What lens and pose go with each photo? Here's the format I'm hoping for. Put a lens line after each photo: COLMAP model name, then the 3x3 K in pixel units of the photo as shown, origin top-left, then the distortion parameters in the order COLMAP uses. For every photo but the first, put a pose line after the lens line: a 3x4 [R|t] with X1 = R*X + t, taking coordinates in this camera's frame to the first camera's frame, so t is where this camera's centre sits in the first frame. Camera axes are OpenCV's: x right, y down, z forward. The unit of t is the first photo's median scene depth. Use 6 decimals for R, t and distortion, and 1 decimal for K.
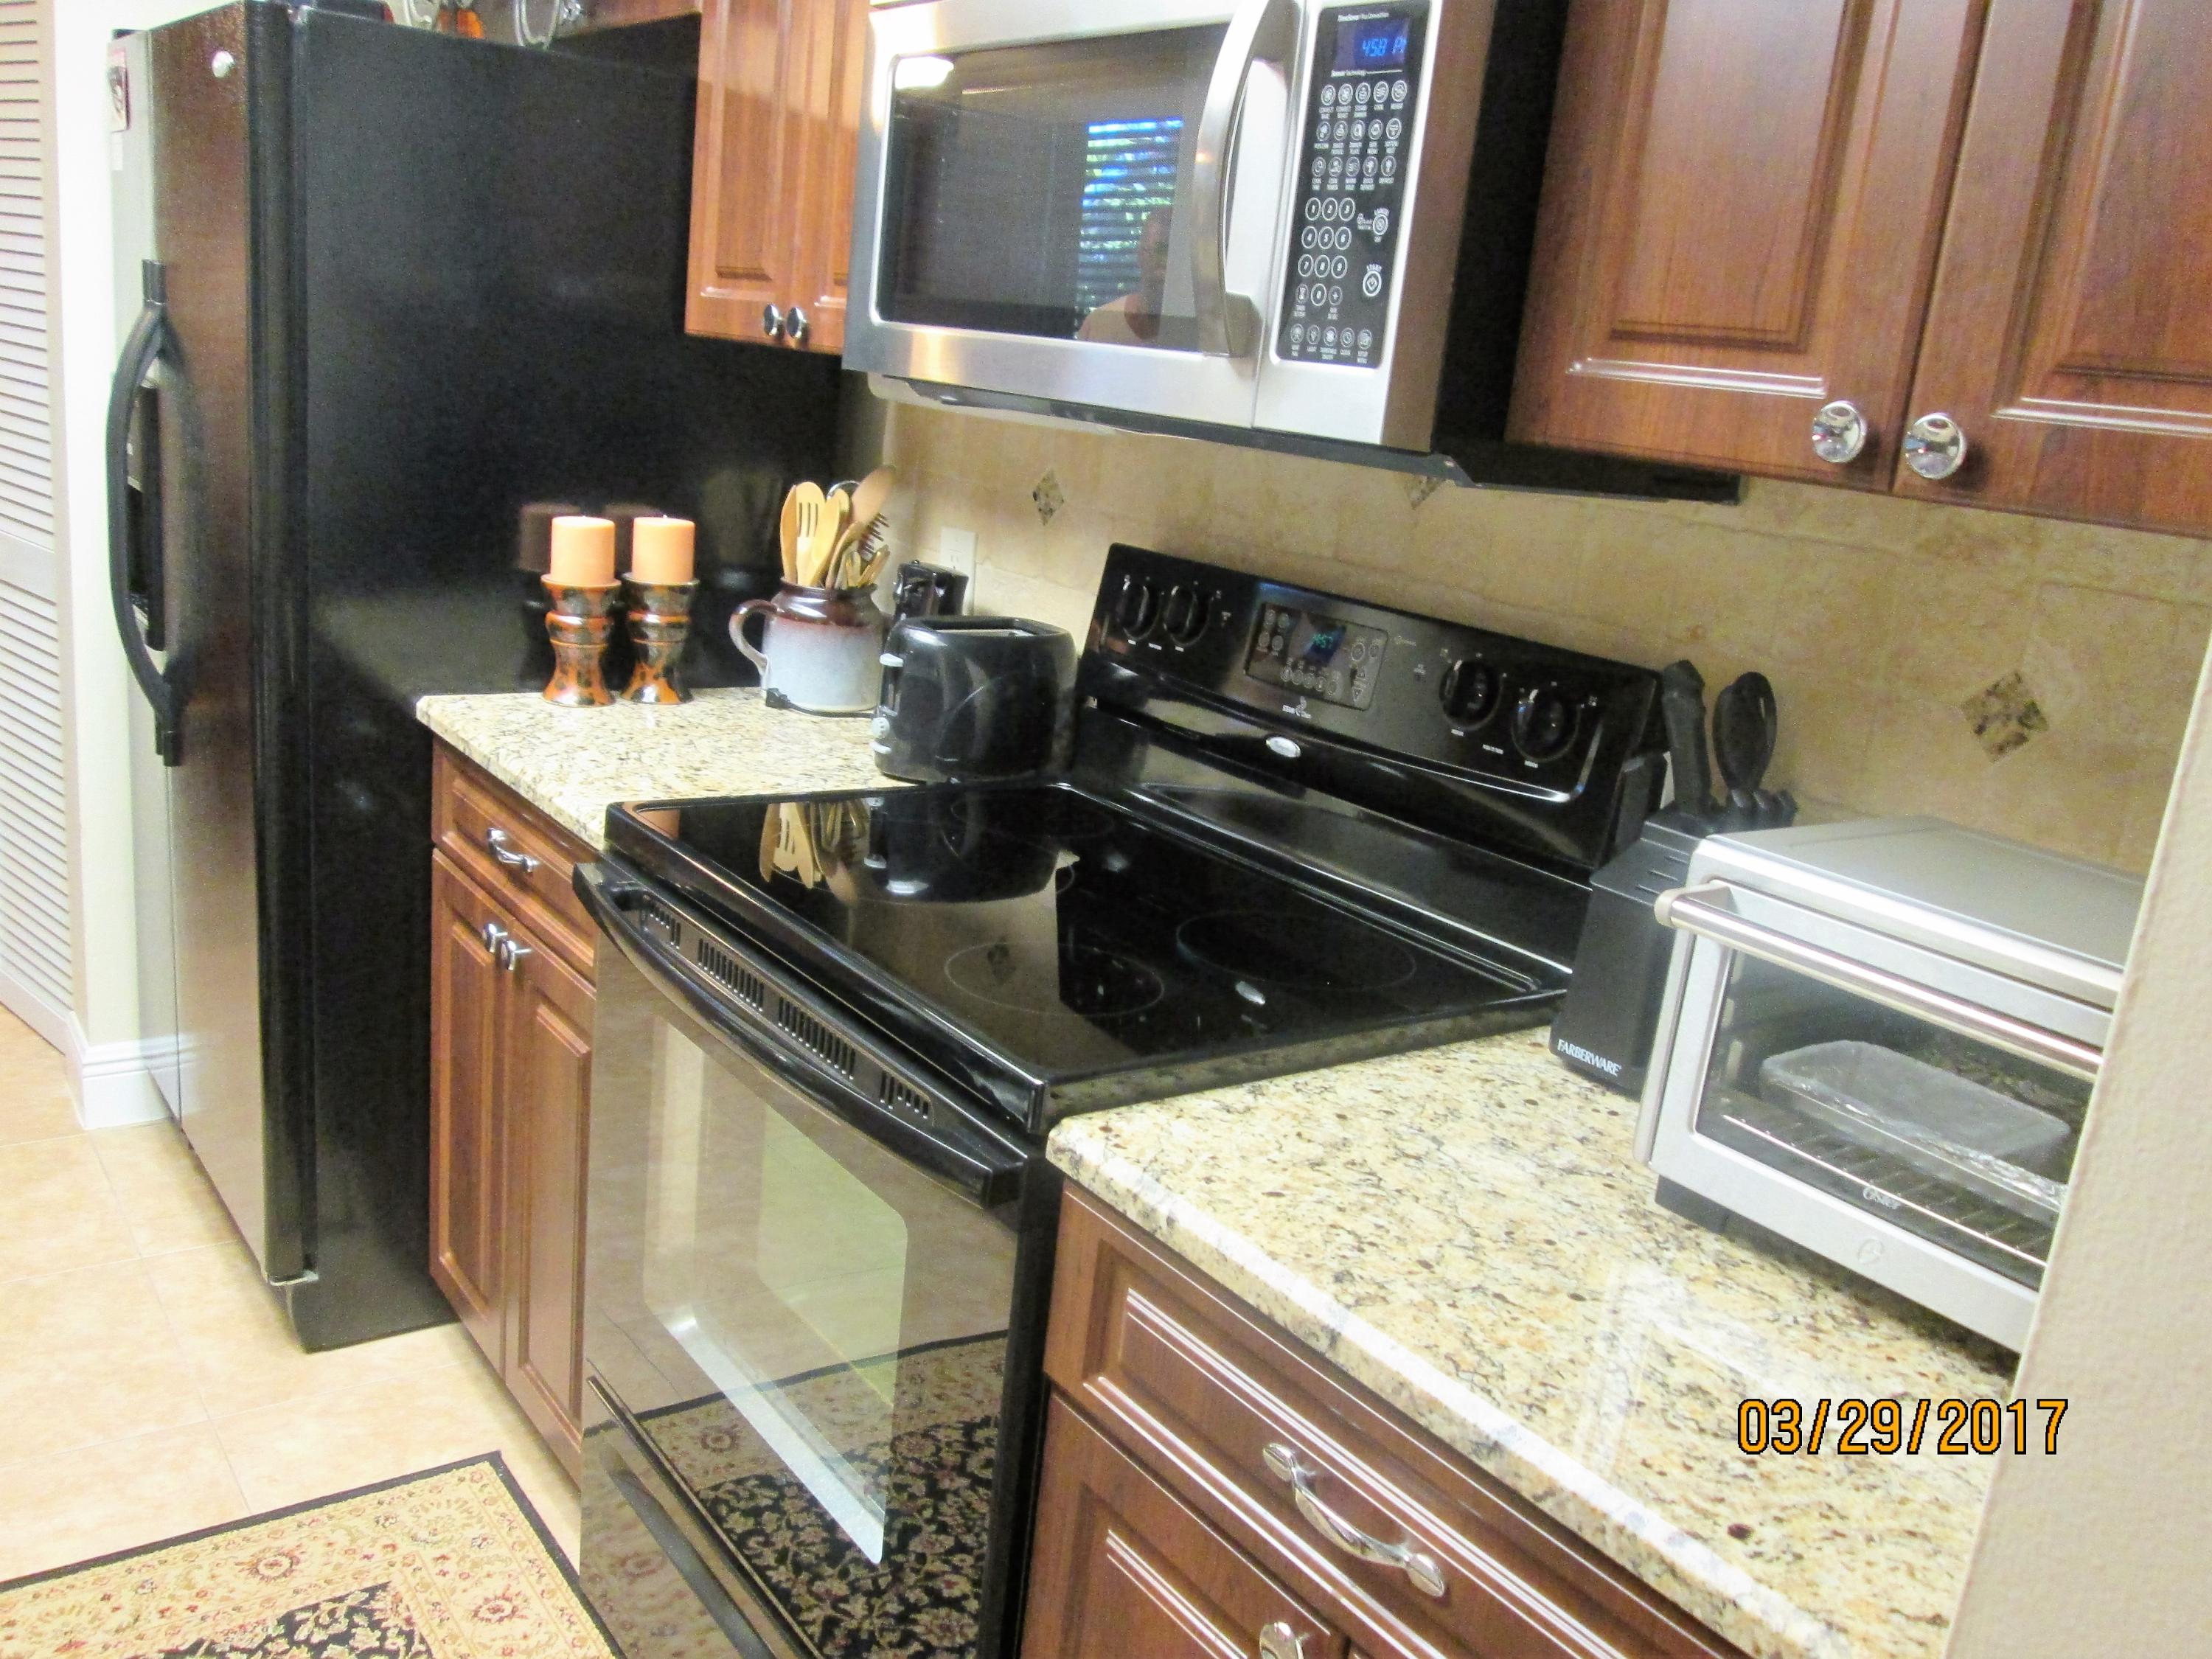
lens RADIAL K [[1850.7, 0, 1102.5], [0, 1850.7, 833.9], [0, 0, 1]] dist [-0.022582, -0.006748]
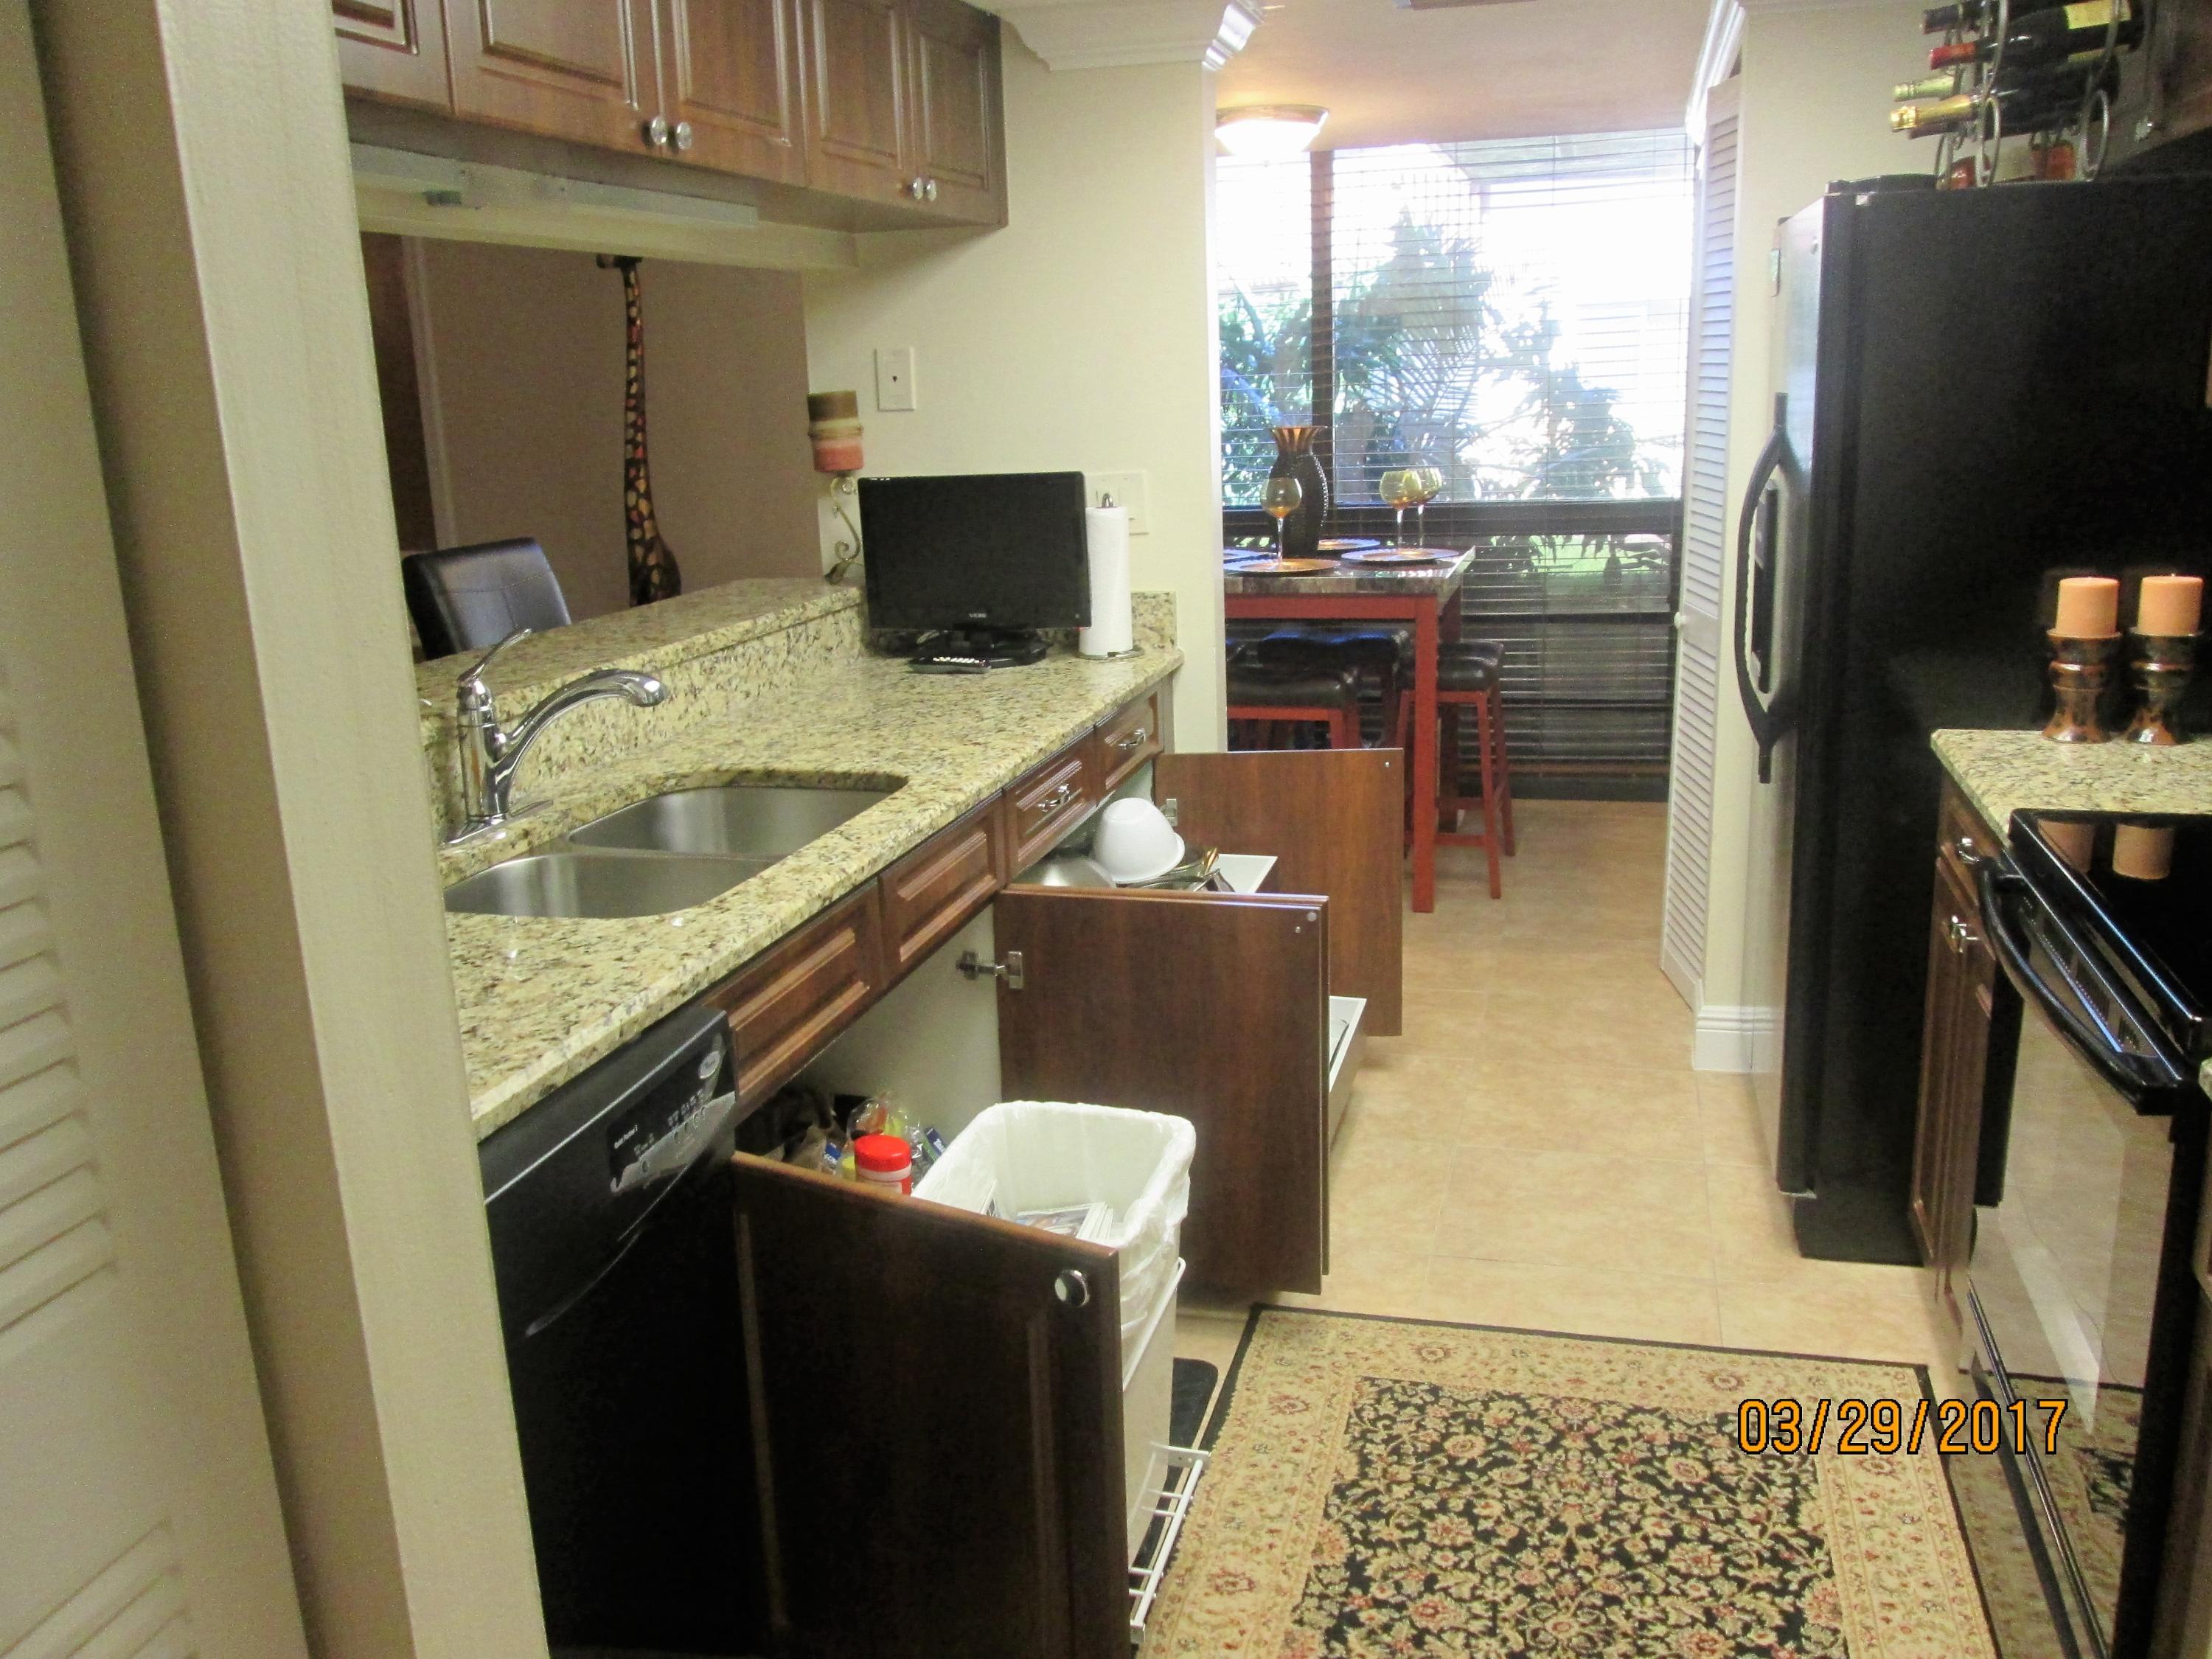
lens RADIAL K [[1850.7, 0, 1105.9], [0, 1850.7, 828.4], [0, 0, 1]] dist [-0.022582, -0.006748]
pose [[0.615712, 0.067766, -0.785052, 0.240391], [-0.105722, 0.994391, 0.002920, 0.042798], [0.780847, 0.081199, 0.619423, -0.162720]]
